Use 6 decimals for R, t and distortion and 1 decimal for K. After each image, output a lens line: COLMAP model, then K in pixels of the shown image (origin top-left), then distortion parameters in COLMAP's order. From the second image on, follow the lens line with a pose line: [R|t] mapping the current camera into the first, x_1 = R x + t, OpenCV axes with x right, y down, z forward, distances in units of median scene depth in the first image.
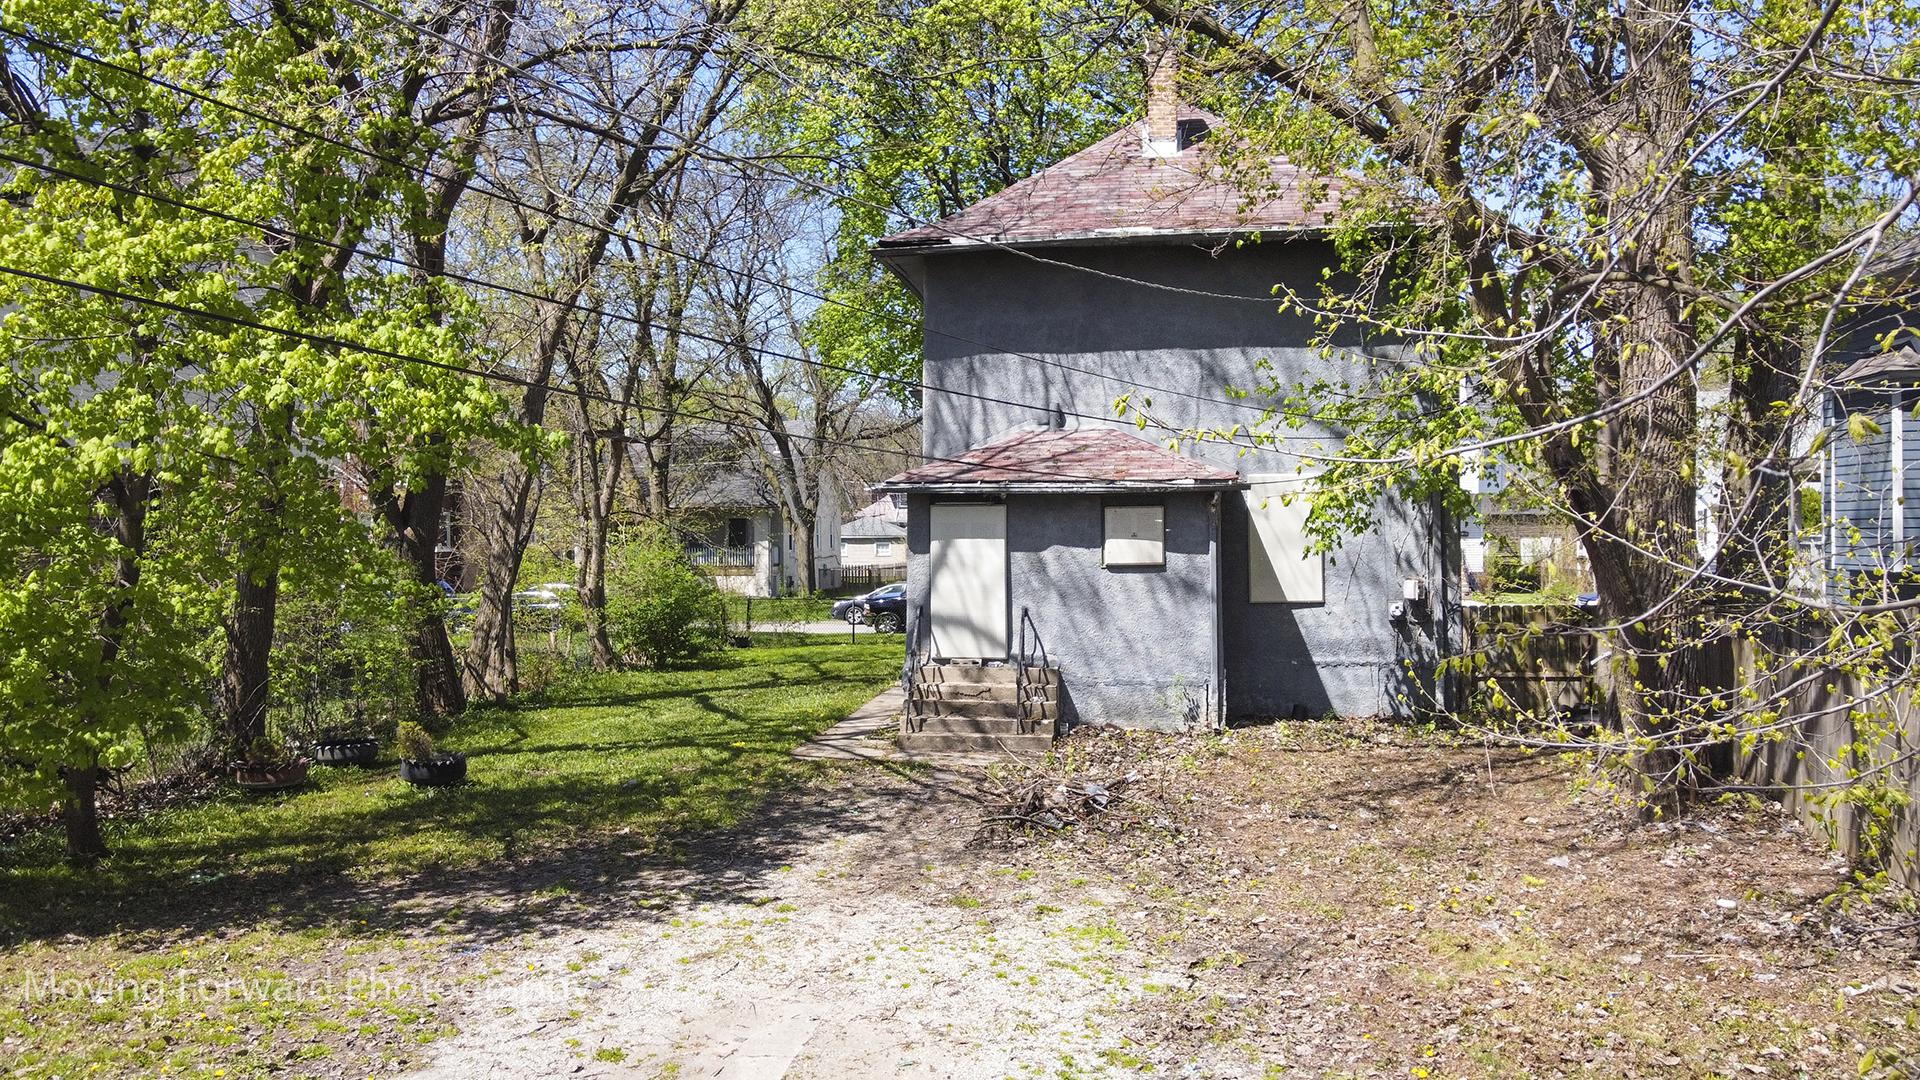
lens RADIAL K [[1509.9, 0, 960.0], [0, 1509.9, 540.0], [0, 0, 1]] dist [-0.001276, 0.002502]
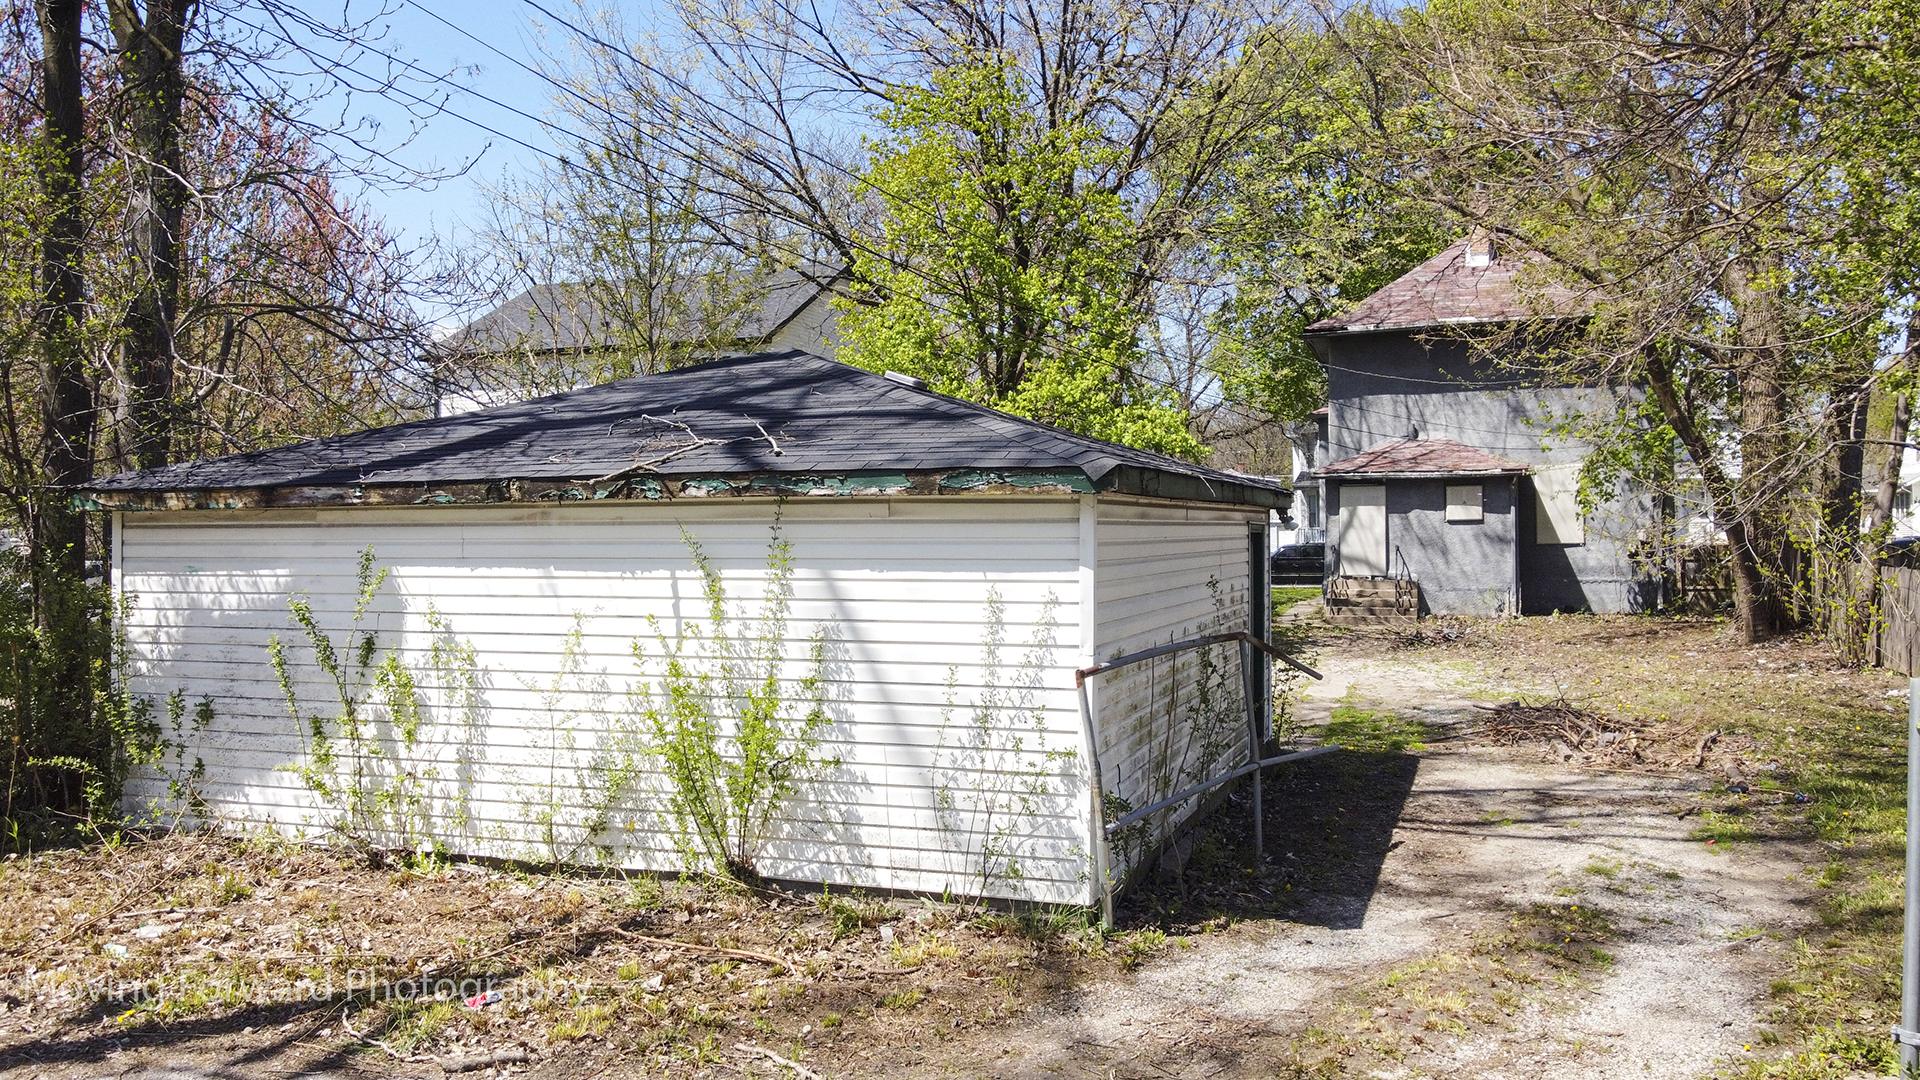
lens RADIAL K [[1509.9, 0, 960.0], [0, 1509.9, 540.0], [0, 0, 1]] dist [-0.001276, 0.002502]
pose [[0.982075, -0.004708, -0.188432, -0.117084], [0.005629, 0.999975, 0.004353, 0.027037], [0.188406, -0.005335, 0.982077, -0.745665]]
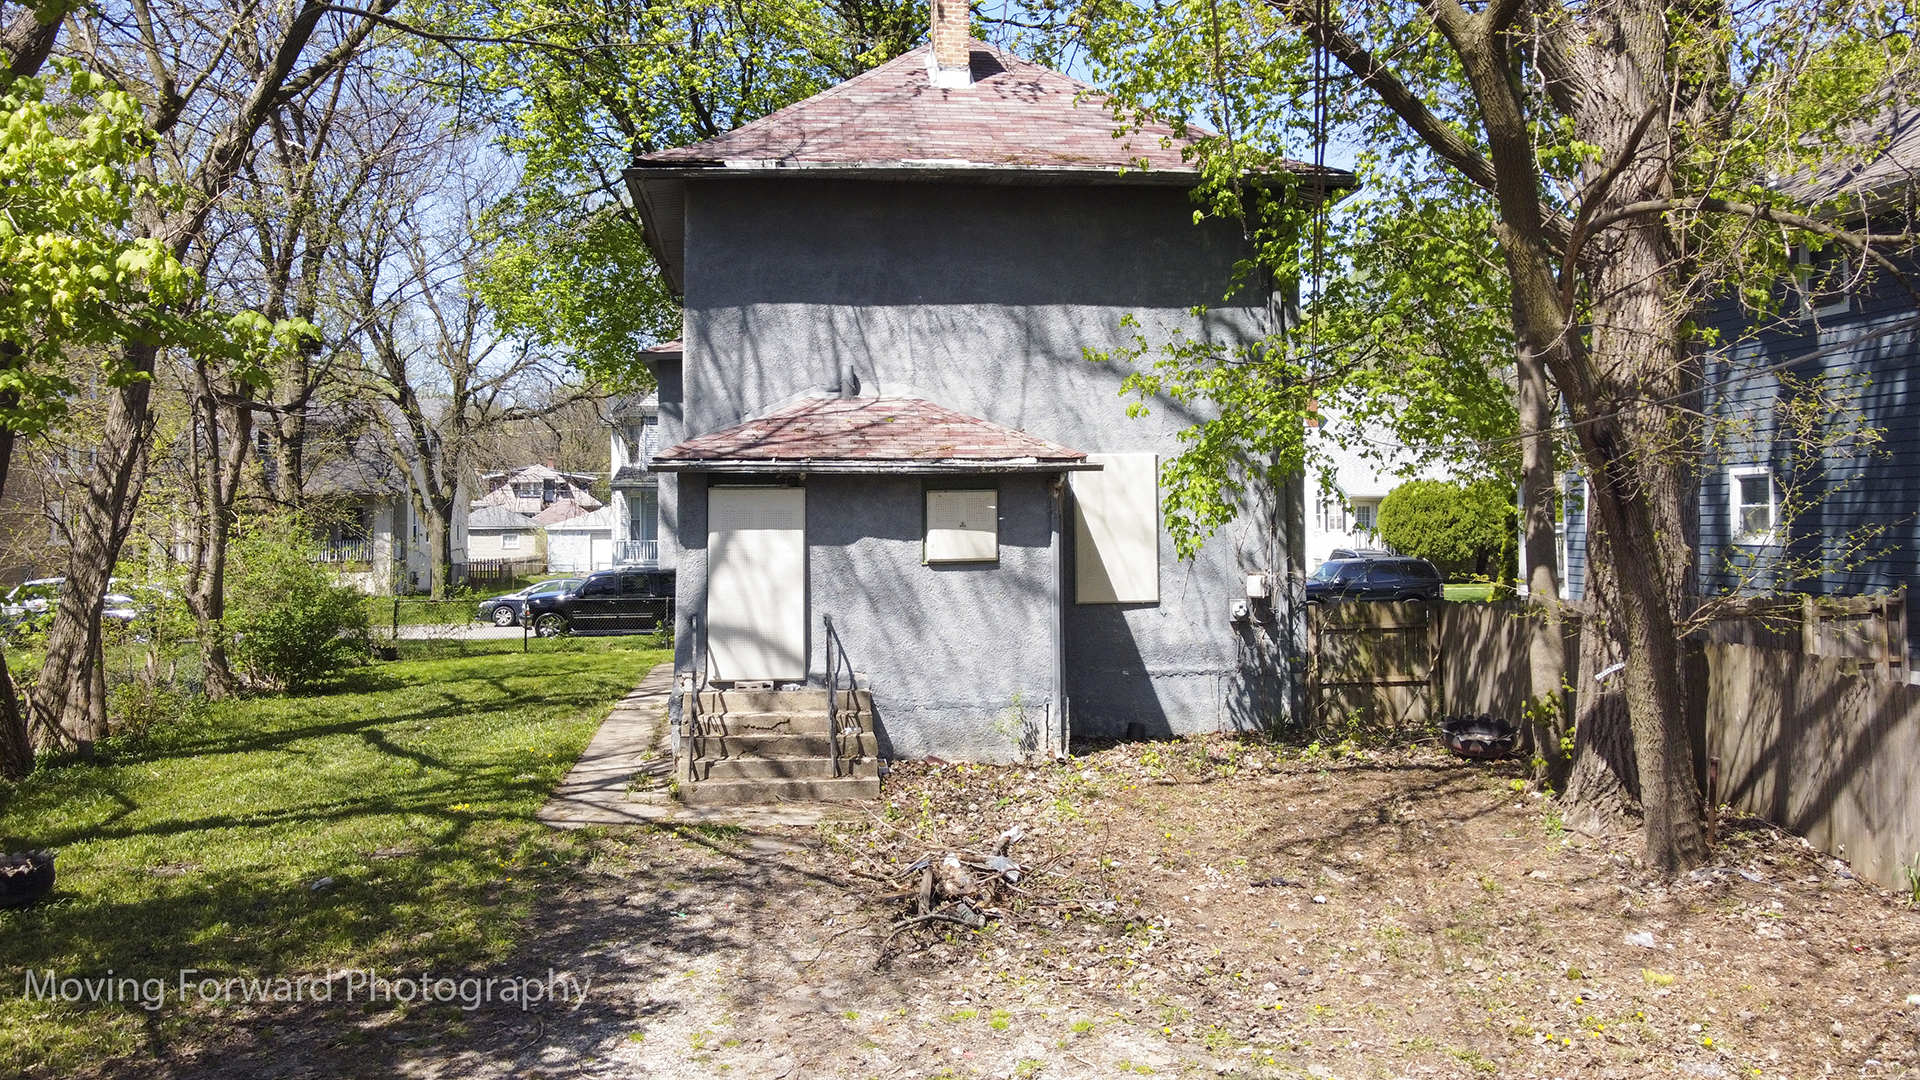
lens RADIAL K [[1501.3, 0, 960.1], [0, 1501.3, 460.7], [0, 0, 1]] dist [-0.006255, 0.047119]
pose [[0.967502, 0.008492, 0.252723, -0.088739], [0.003192, 0.998946, -0.045788, -0.000664], [-0.252845, 0.045107, 0.966455, 0.197166]]
